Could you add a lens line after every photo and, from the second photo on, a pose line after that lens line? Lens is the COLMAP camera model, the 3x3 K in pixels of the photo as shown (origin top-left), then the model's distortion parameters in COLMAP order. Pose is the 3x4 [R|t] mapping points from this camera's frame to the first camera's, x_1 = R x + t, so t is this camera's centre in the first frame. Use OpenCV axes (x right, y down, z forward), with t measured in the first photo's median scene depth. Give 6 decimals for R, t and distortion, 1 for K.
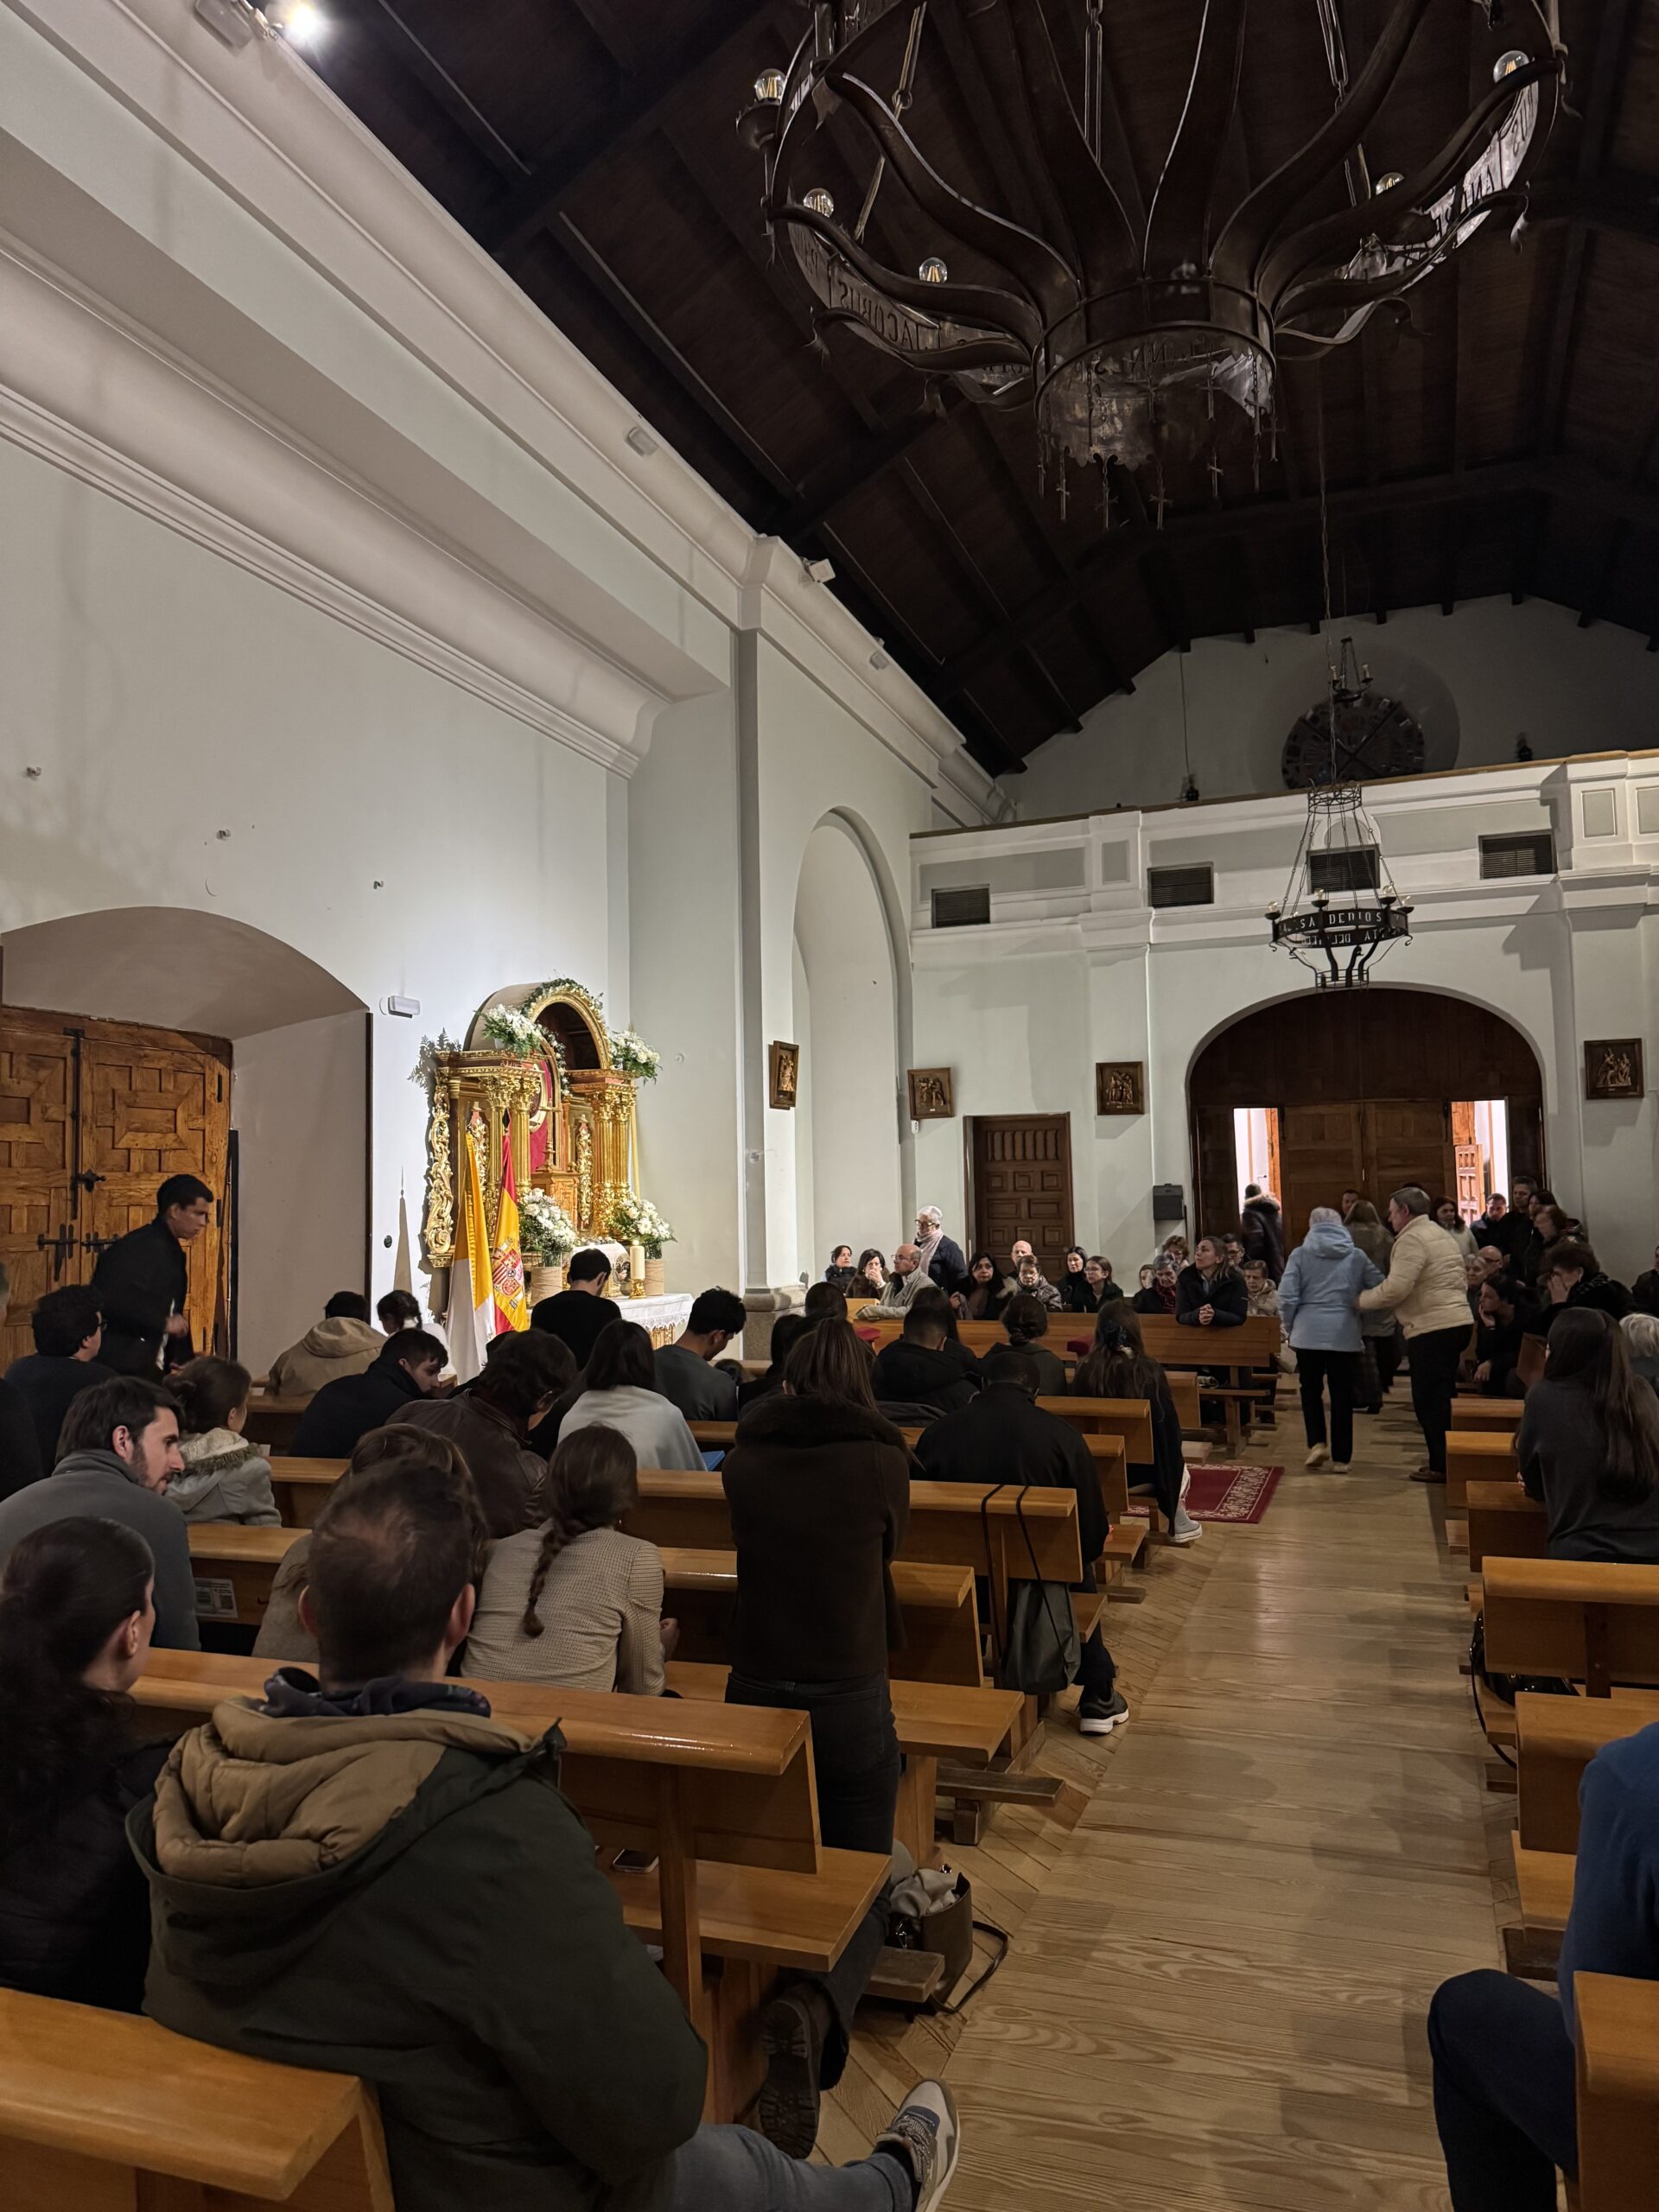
lens RADIAL K [[1571.0, 0, 834.2], [0, 1571.0, 1096.4], [0, 0, 1]] dist [0.007918, 0.001547]
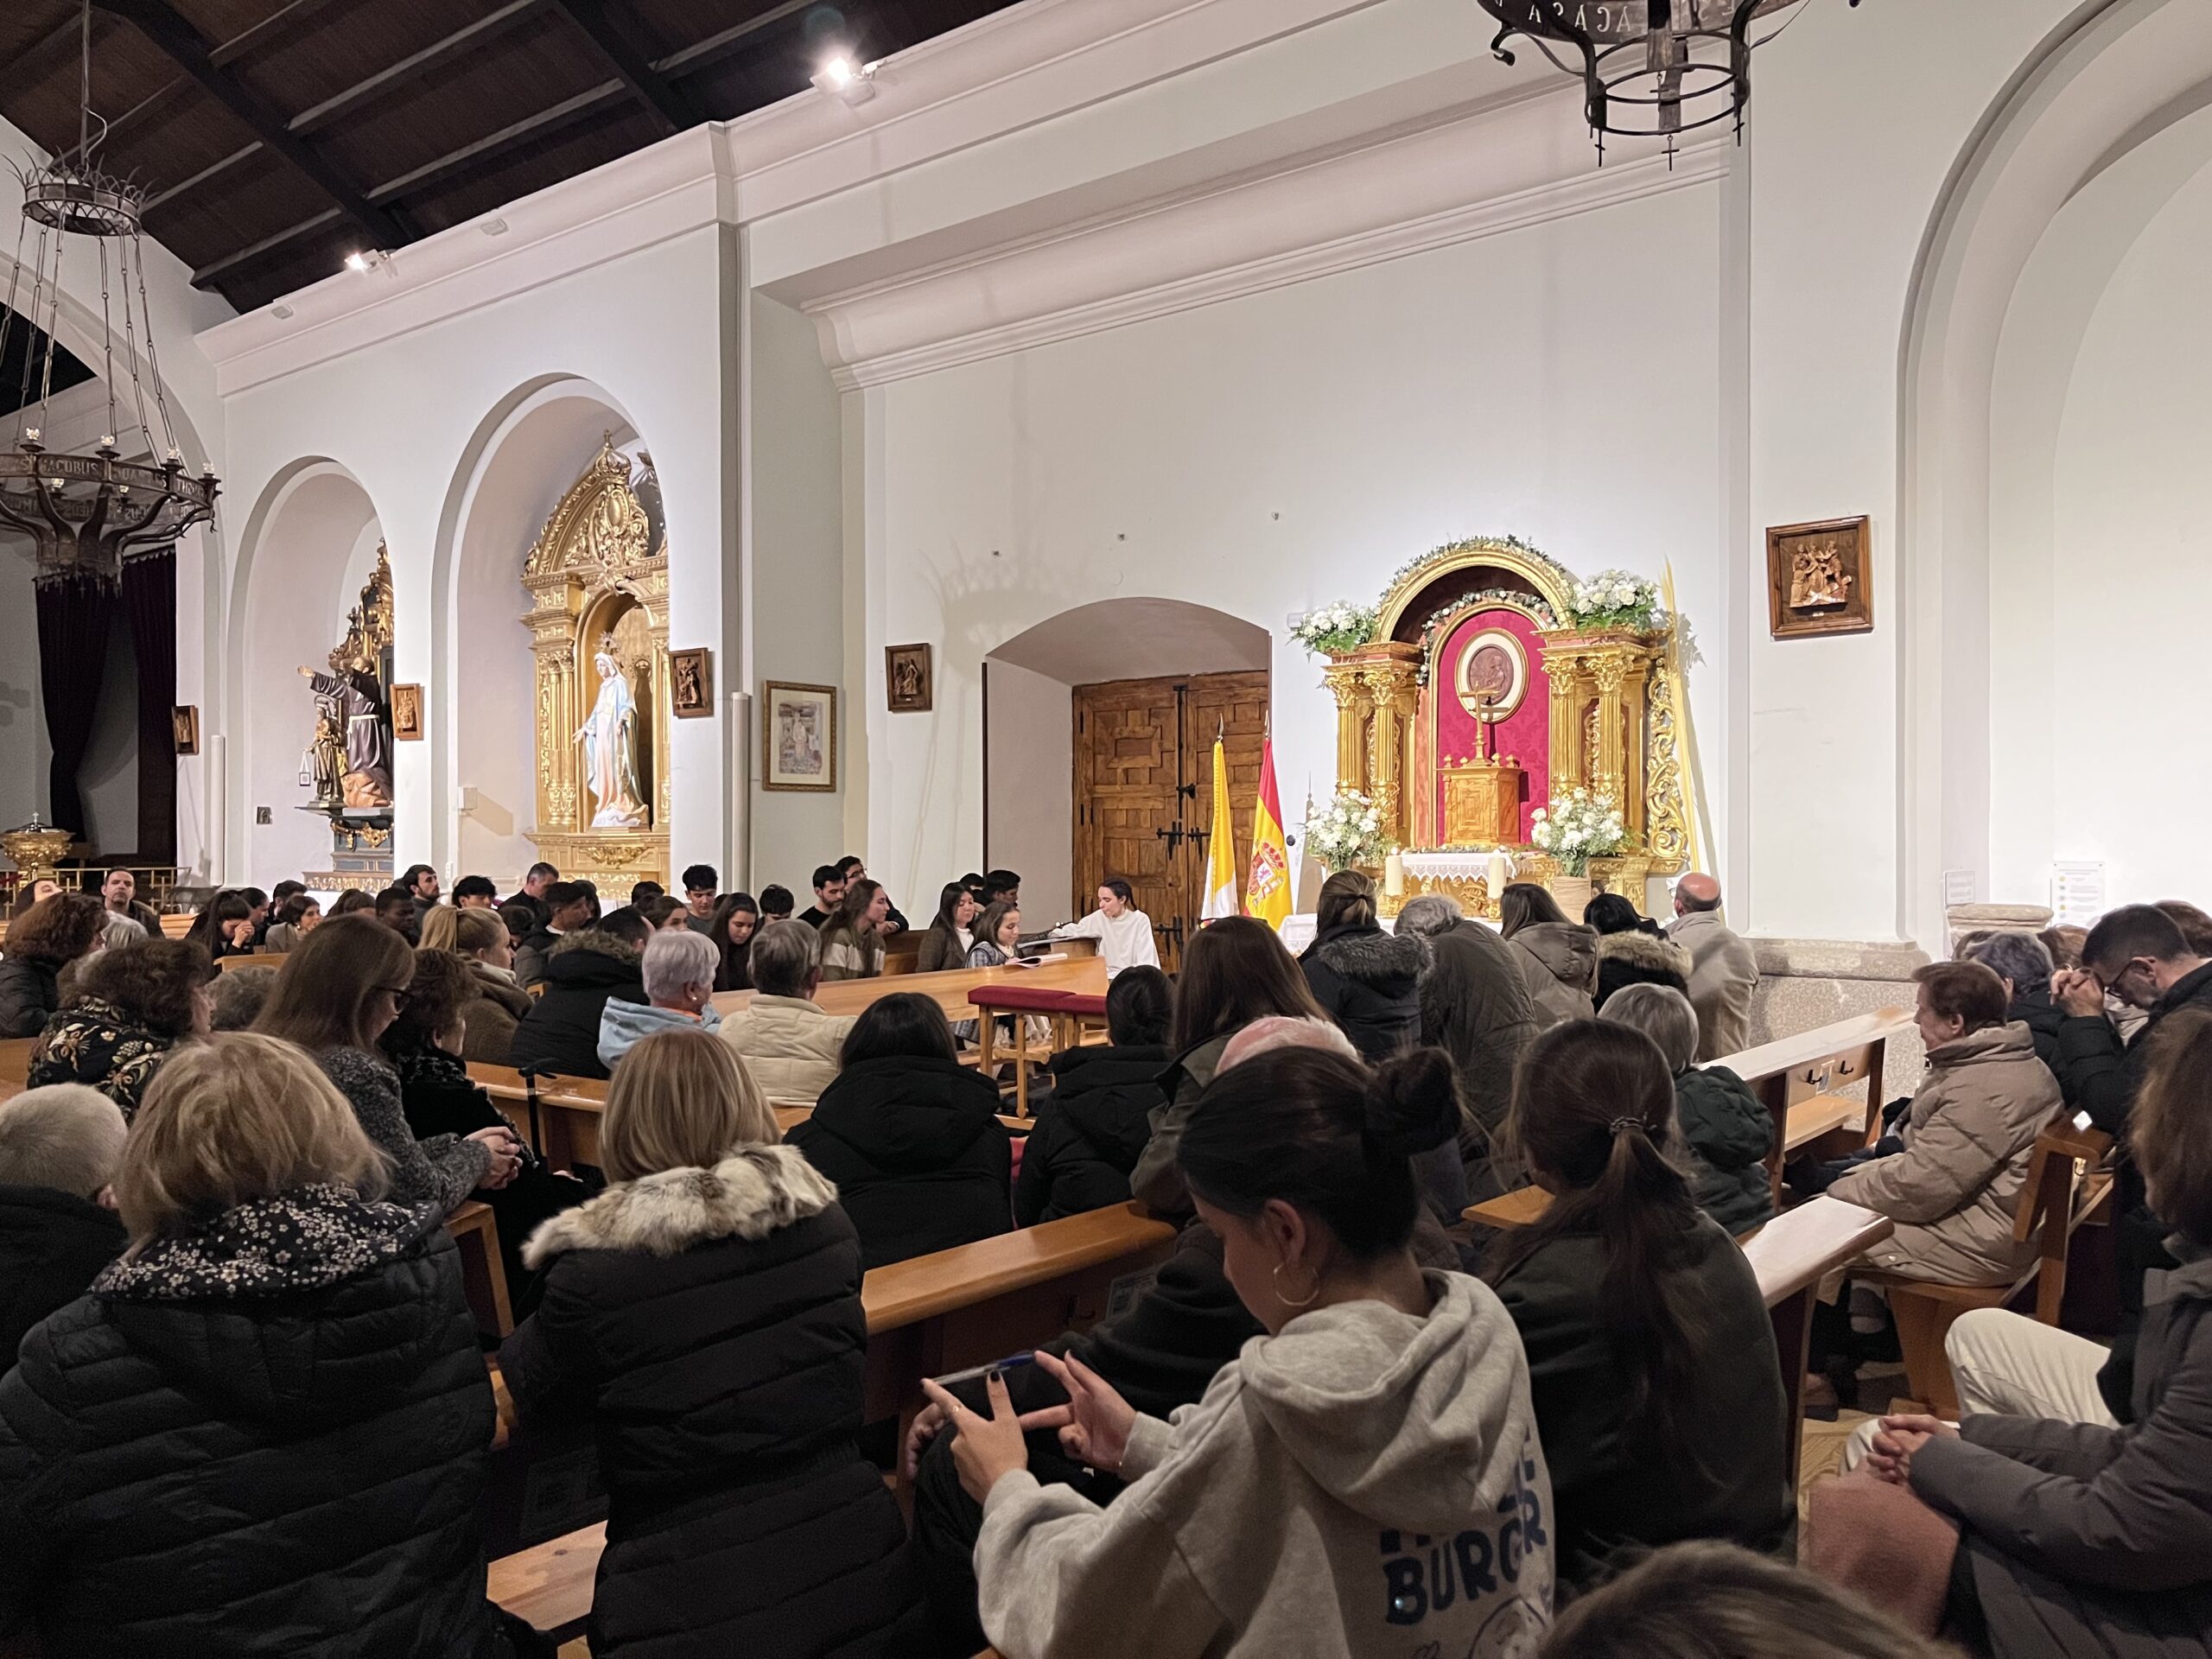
lens RADIAL K [[1668.8, 0, 1111.8], [0, 1668.8, 838.0], [0, 0, 1]] dist [0.001356, -0.001176]
pose [[-0.311299, 0.032511, -0.949756, 0.984210], [0.091662, 0.995782, 0.004043, 0.084486], [0.945881, -0.085798, -0.312966, 1.418834]]
